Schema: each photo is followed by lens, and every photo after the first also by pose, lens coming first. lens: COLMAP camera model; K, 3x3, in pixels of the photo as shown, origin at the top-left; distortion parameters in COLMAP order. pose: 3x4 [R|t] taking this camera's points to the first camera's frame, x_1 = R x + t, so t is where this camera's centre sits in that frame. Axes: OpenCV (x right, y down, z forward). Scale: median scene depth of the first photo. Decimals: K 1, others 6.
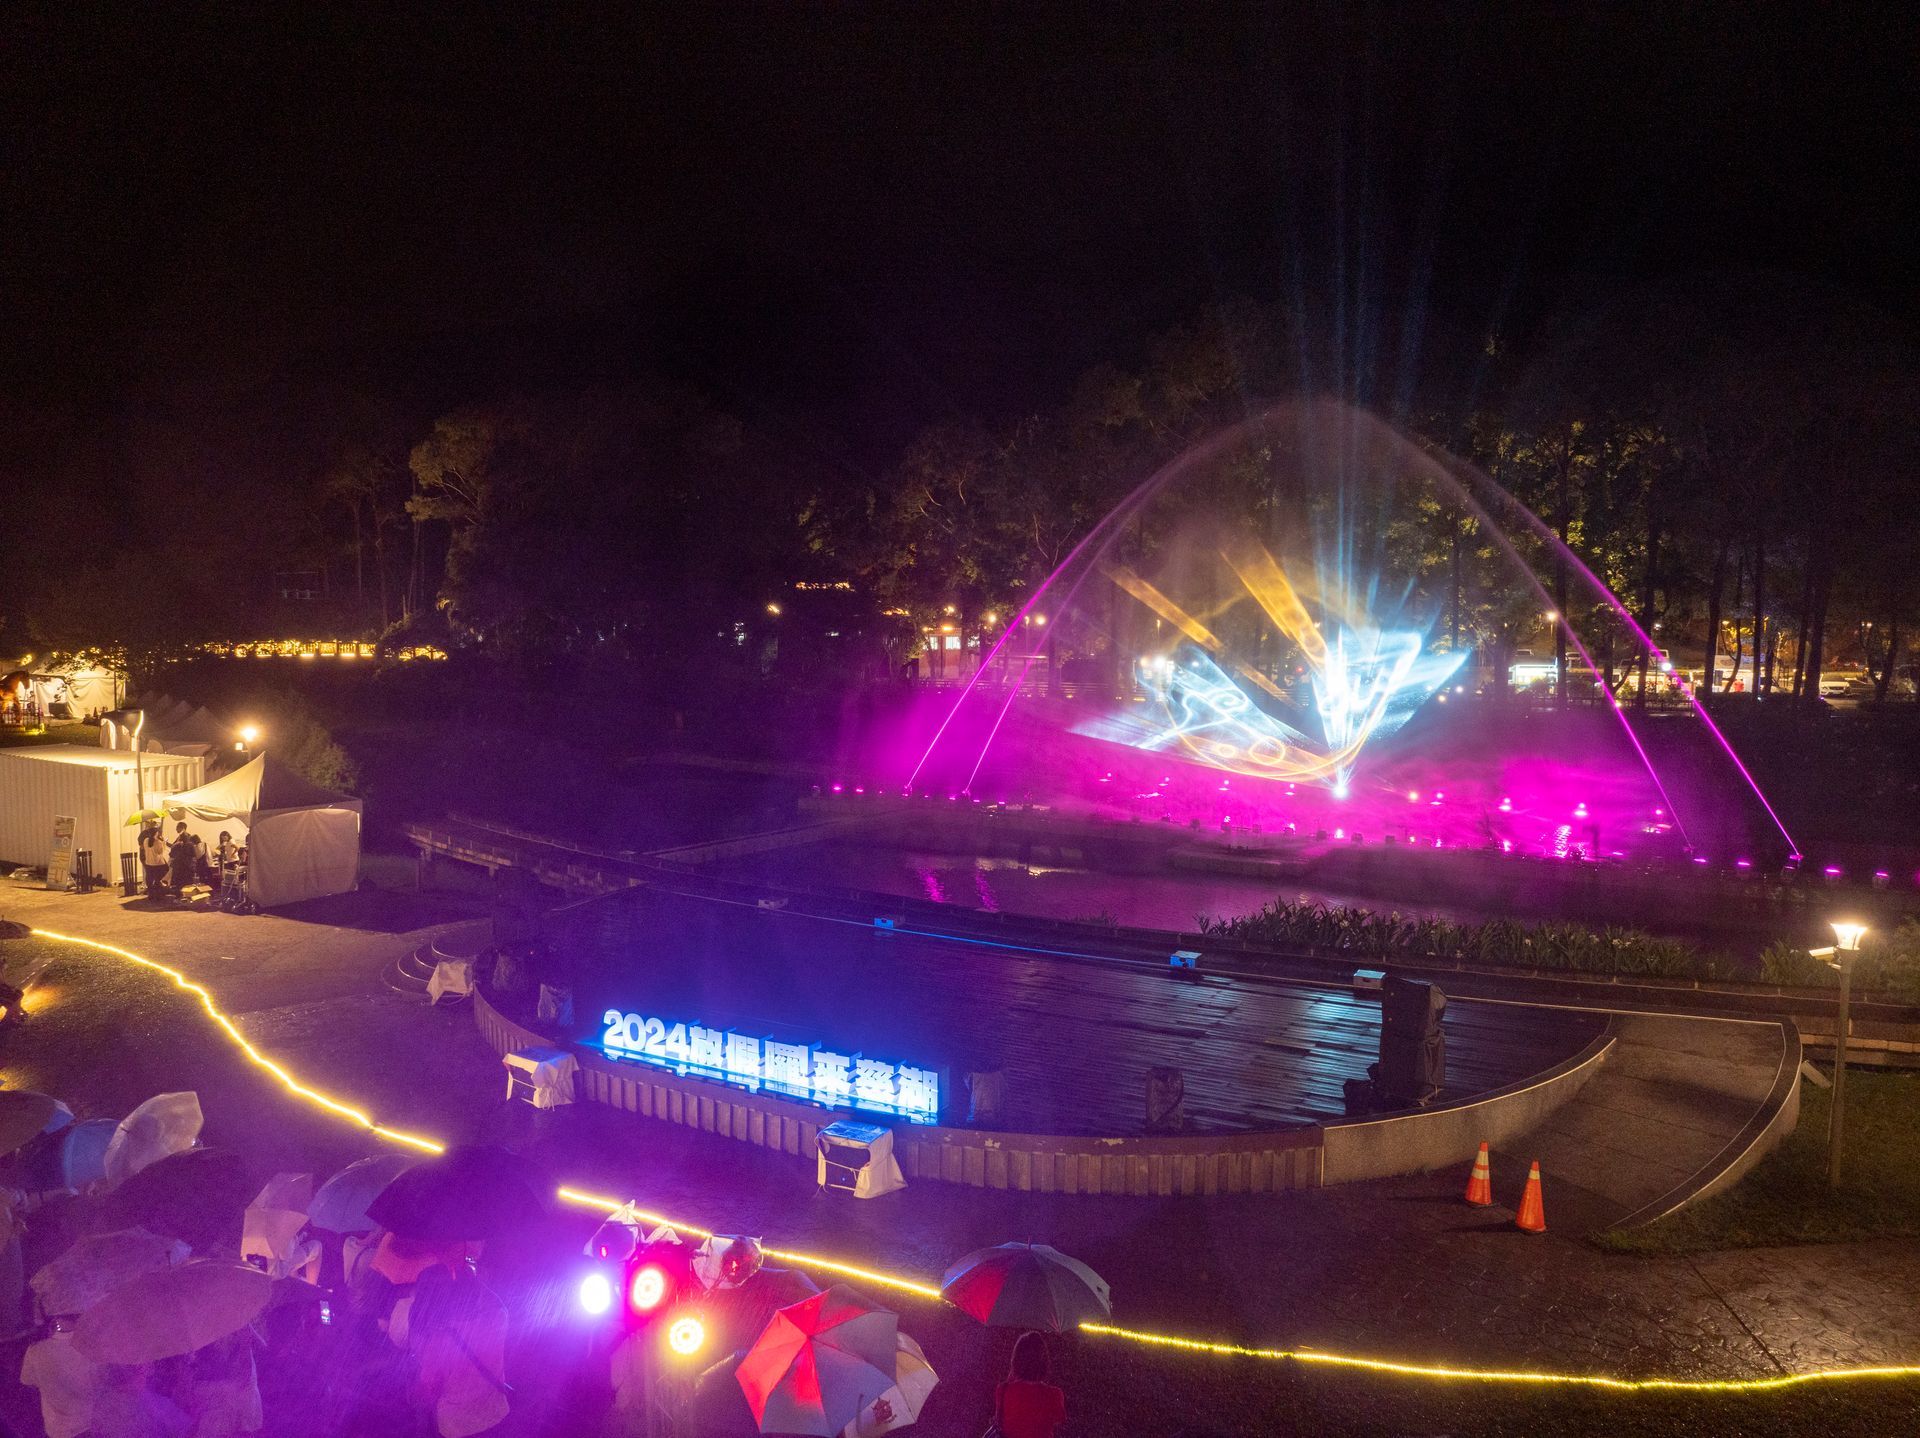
lens RADIAL K [[1350.6, 0, 958.6], [0, 1350.6, 719.2], [0, 0, 1]] dist [-0.041355, 0.000122]
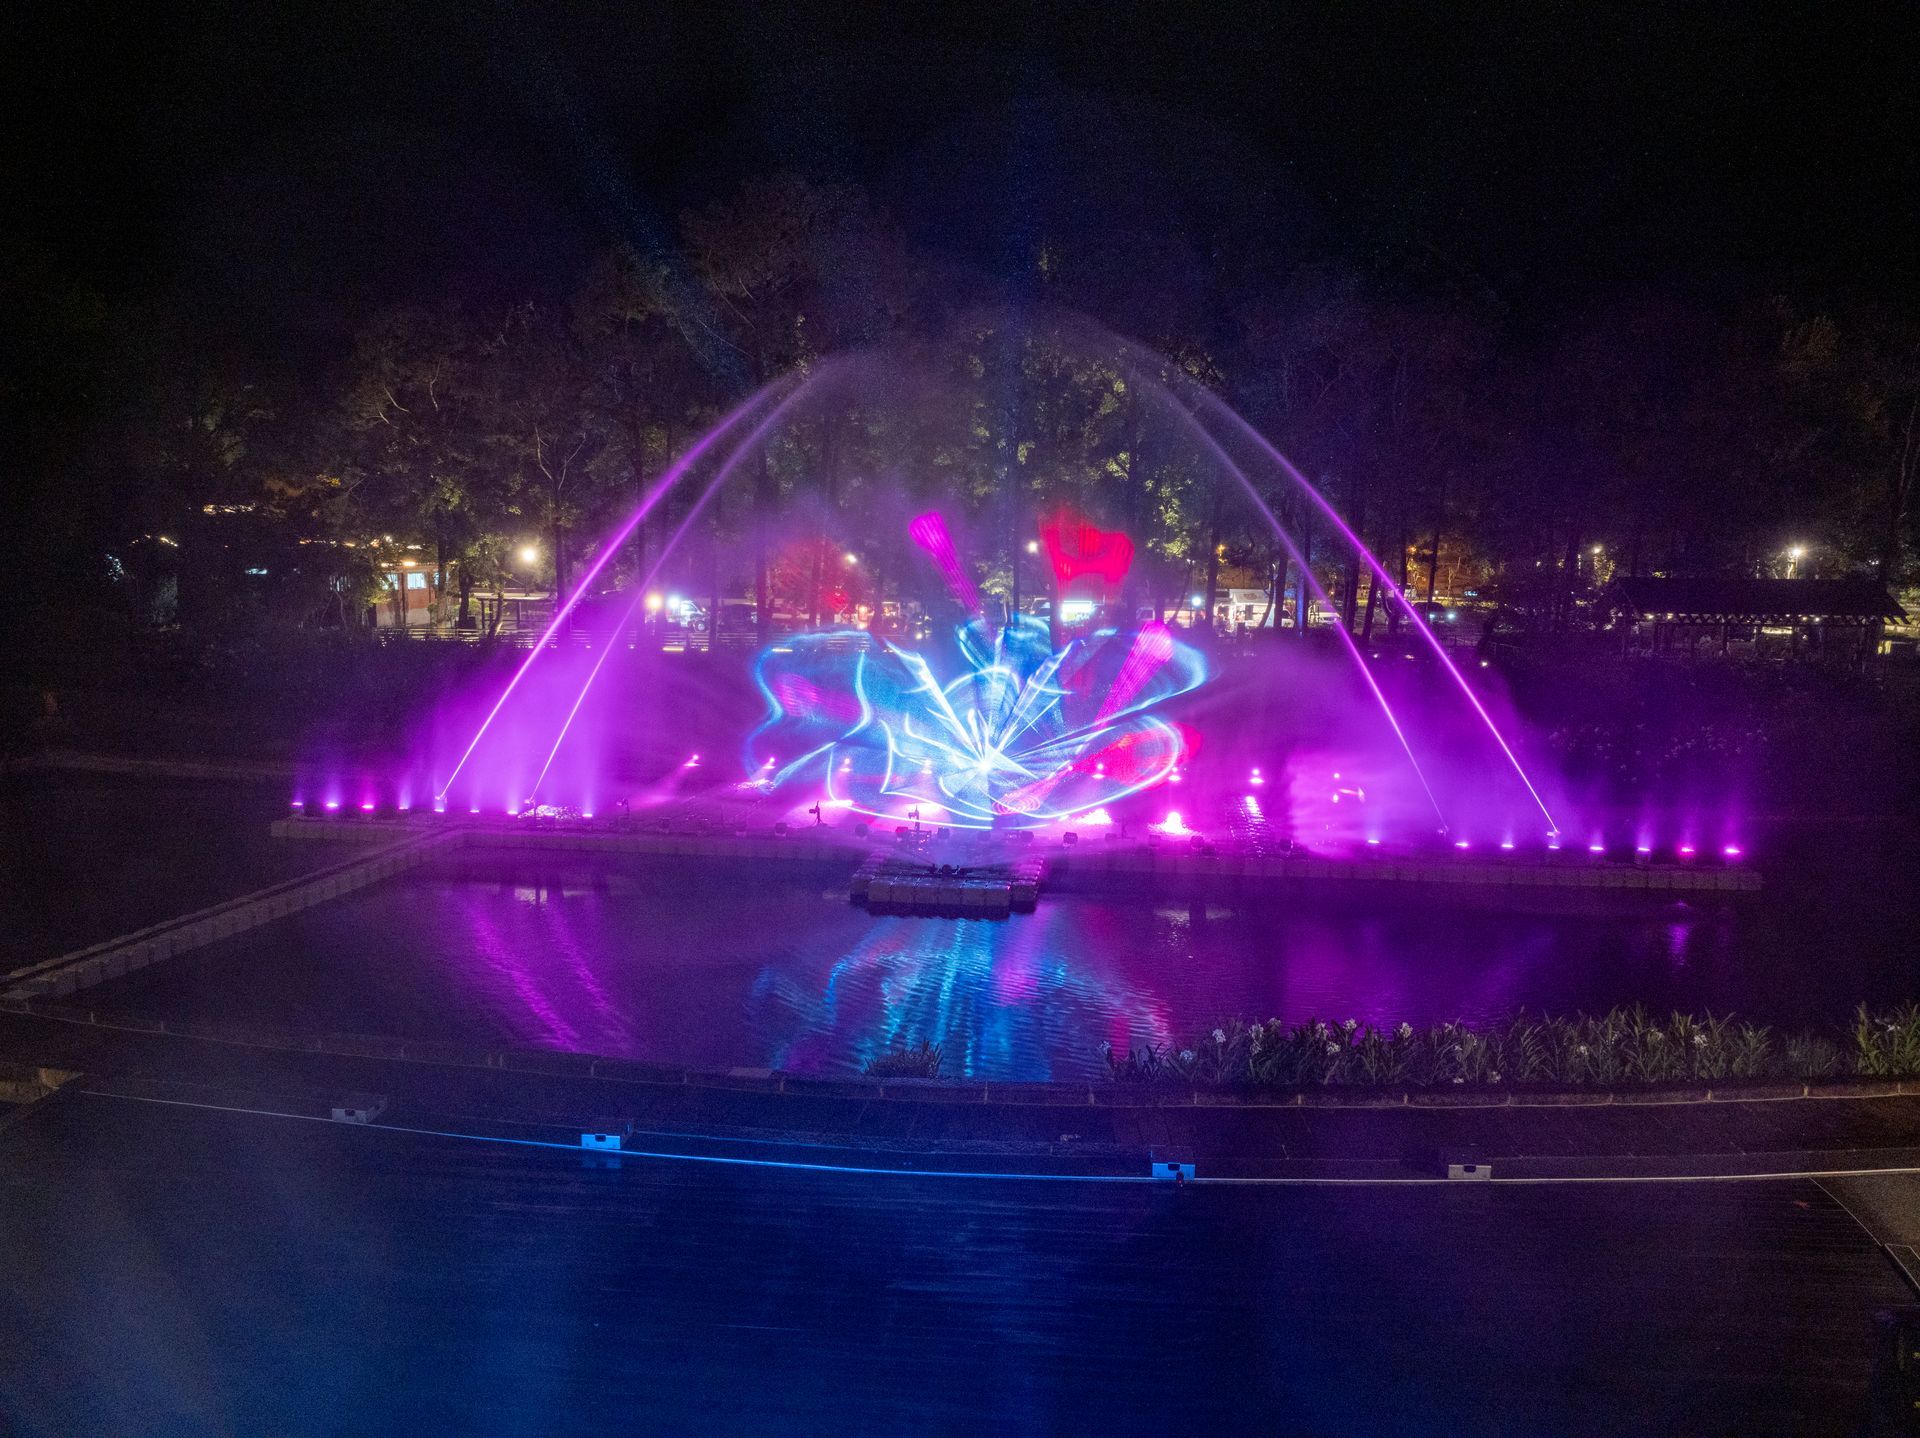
lens RADIAL K [[1350.6, 0, 962.6], [0, 1350.6, 712.6], [0, 0, 1]] dist [-0.041355, 0.000122]
pose [[0.912903, -0.046202, 0.405553, -0.042861], [0.025474, 0.998085, 0.056363, -0.016804], [-0.407381, -0.041123, 0.912332, 0.140106]]
